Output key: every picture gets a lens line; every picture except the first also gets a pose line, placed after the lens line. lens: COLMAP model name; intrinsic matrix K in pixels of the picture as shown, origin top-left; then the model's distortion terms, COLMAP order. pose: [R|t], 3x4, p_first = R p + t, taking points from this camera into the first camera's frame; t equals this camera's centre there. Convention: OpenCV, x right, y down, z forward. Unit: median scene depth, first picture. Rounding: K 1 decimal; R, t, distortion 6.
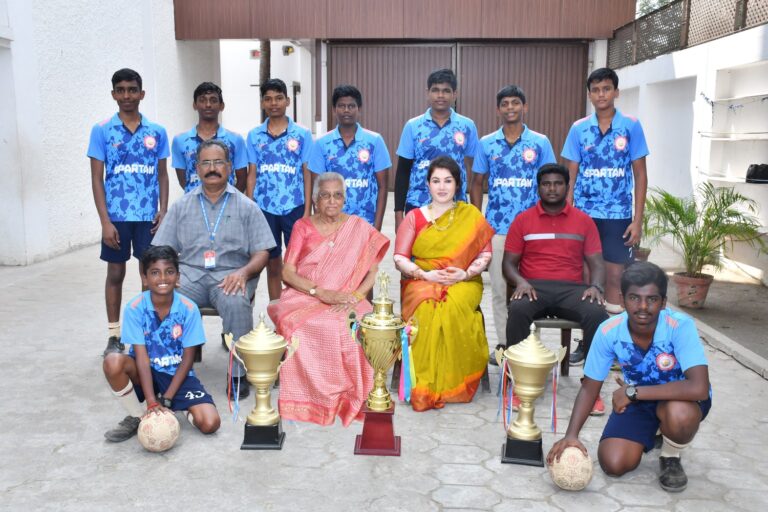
lens RADIAL K [[842.0, 0, 384.6], [0, 842.0, 256.3], [0, 0, 1]] dist [-0.016339, 0.268319]
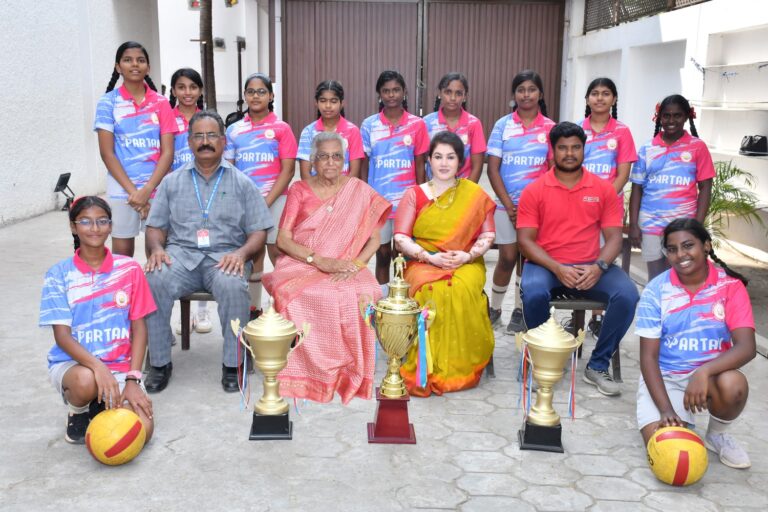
lens RADIAL K [[925.2, 0, 383.1], [0, 925.2, 256.9], [0, 0, 1]] dist [0.014659, 0.398814]
pose [[0.997625, -0.002979, 0.068811, -0.090395], [0.000772, 0.999485, 0.032070, -0.012073], [-0.068871, -0.031941, 0.997114, -0.053160]]
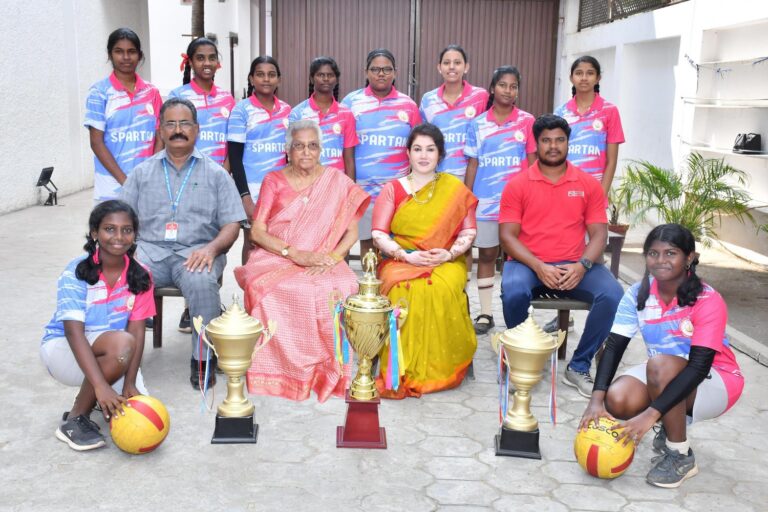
lens RADIAL K [[922.1, 0, 383.1], [0, 922.1, 257.4], [0, 0, 1]] dist [0.012149, 0.401610]
pose [[0.997562, 0.004949, 0.069603, -0.055837], [-0.007222, 0.999448, 0.032433, -0.005398], [-0.069405, -0.032857, 0.997047, -0.002063]]
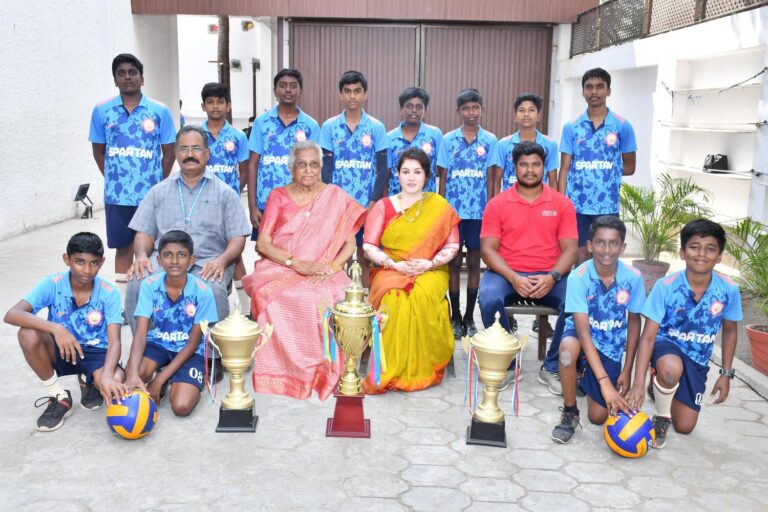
lens RADIAL K [[867.1, 0, 385.0], [0, 867.1, 257.1], [0, 0, 1]] dist [-0.010246, 0.314870]
pose [[0.998705, 0.007241, 0.050364, -0.018433], [-0.008465, 0.999673, 0.024142, -0.012876], [-0.050173, -0.024537, 0.998439, -0.067858]]
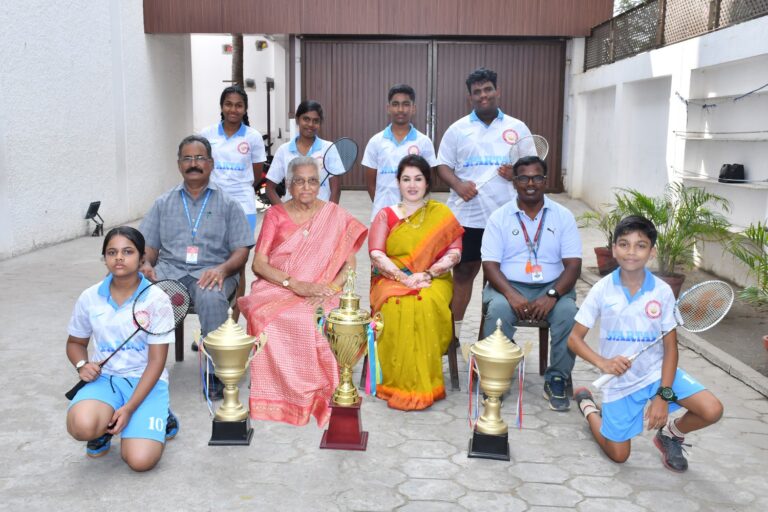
lens RADIAL K [[867.1, 0, 385.0], [0, 867.1, 257.1], [0, 0, 1]] dist [-0.010246, 0.314870]
pose [[0.999656, 0.001903, 0.026166, 0.011273], [-0.001870, 0.999997, -0.001306, 0.006683], [-0.026169, 0.001256, 0.999657, -0.036409]]
